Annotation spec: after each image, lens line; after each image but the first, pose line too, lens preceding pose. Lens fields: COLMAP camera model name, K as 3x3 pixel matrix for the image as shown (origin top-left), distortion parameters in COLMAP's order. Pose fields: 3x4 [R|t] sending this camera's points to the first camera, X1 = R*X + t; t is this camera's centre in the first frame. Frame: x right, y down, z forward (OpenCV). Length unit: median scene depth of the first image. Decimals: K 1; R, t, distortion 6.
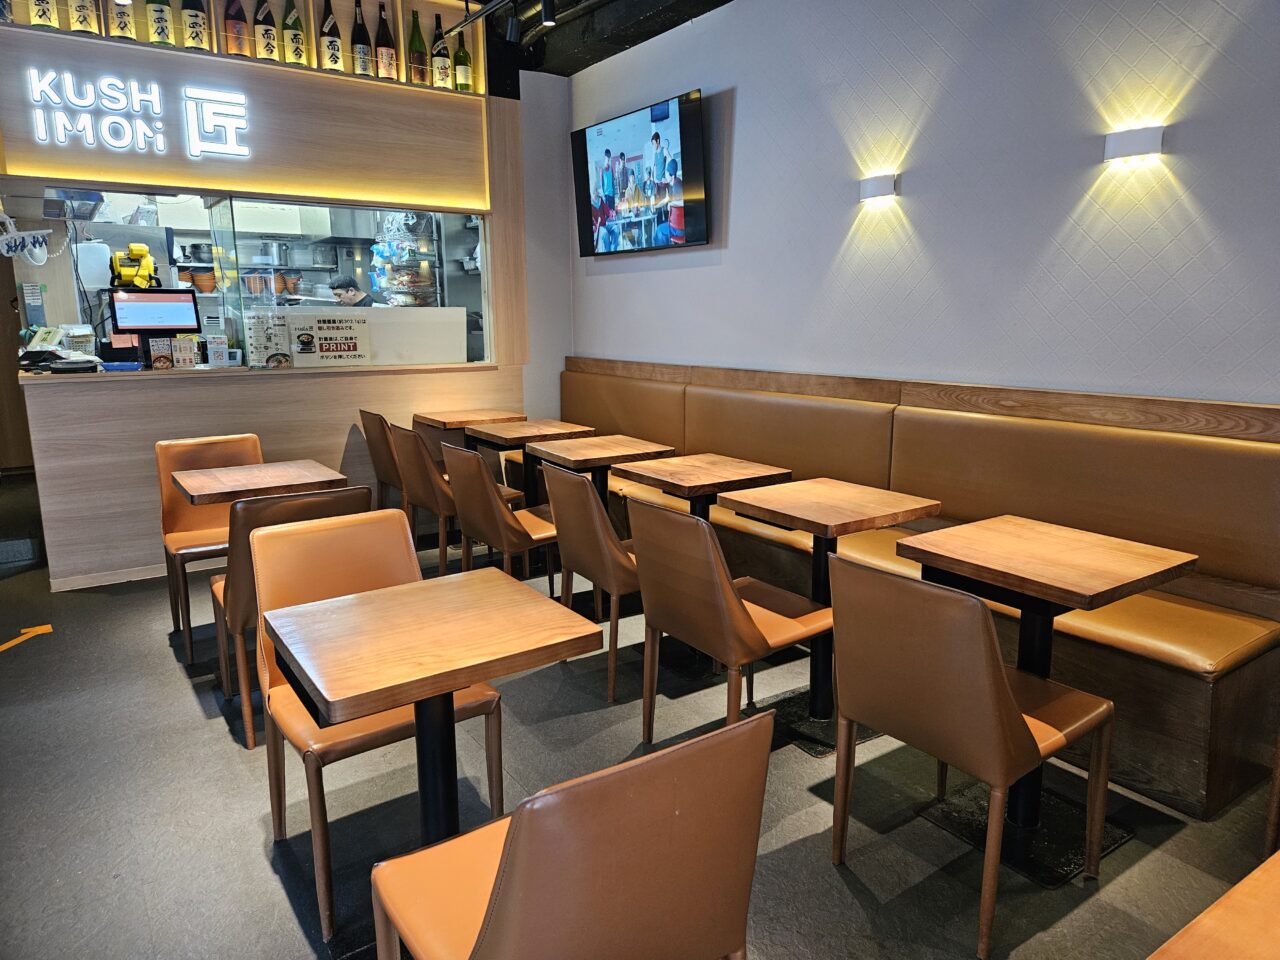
lens RADIAL K [[858.8, 0, 642.2], [0, 858.8, 480.2], [0, 0, 1]] dist [0.022544, -0.011248]
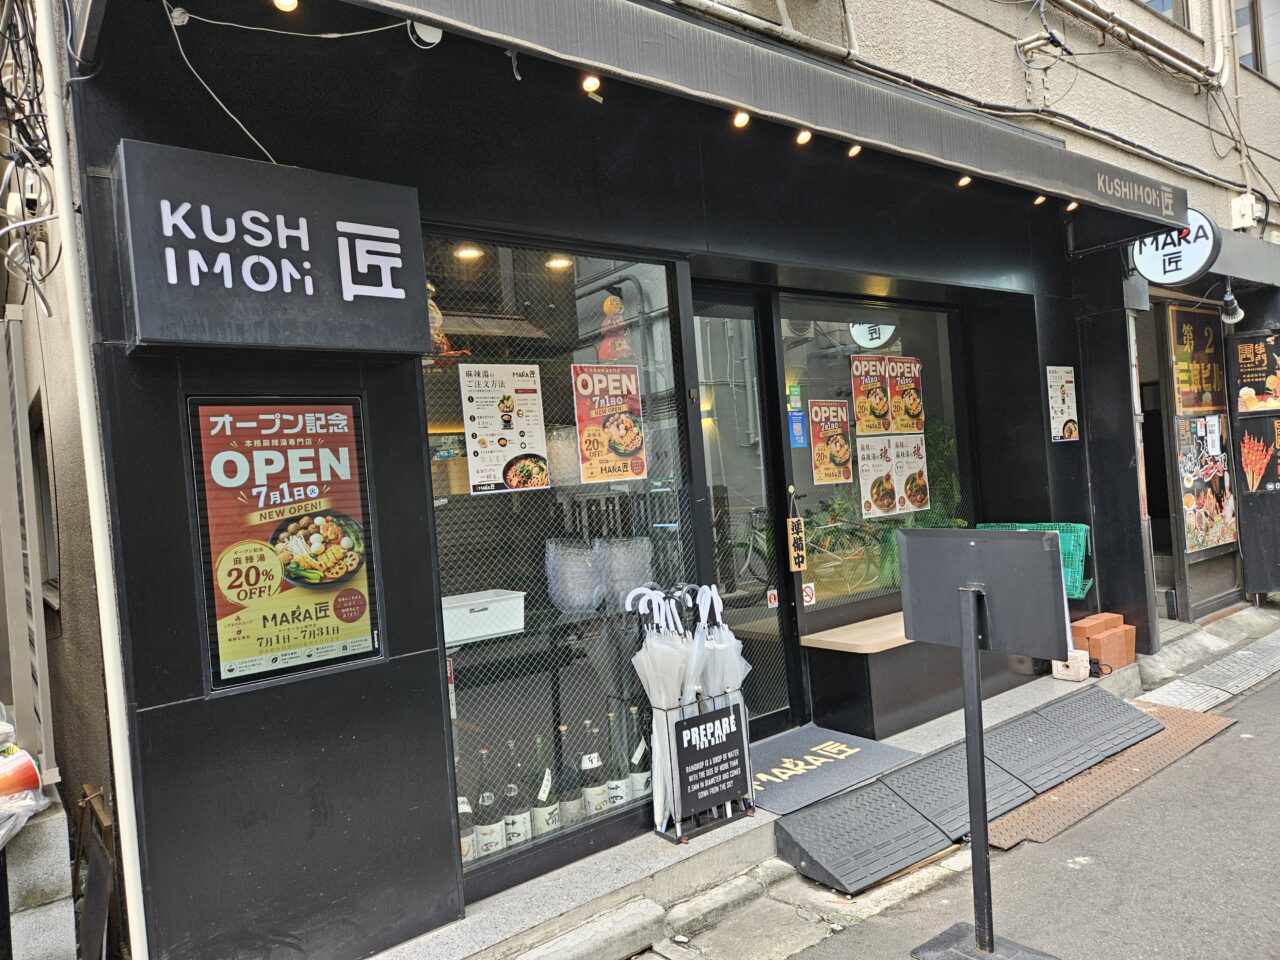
lens RADIAL K [[858.8, 0, 639.4], [0, 858.8, 481.7], [0, 0, 1]] dist [0.022544, -0.011248]
pose [[0.987049, -0.083853, -0.136762, -0.146657], [0.056580, 0.979697, -0.192333, -0.022003], [0.150113, 0.182104, 0.971753, 0.280425]]
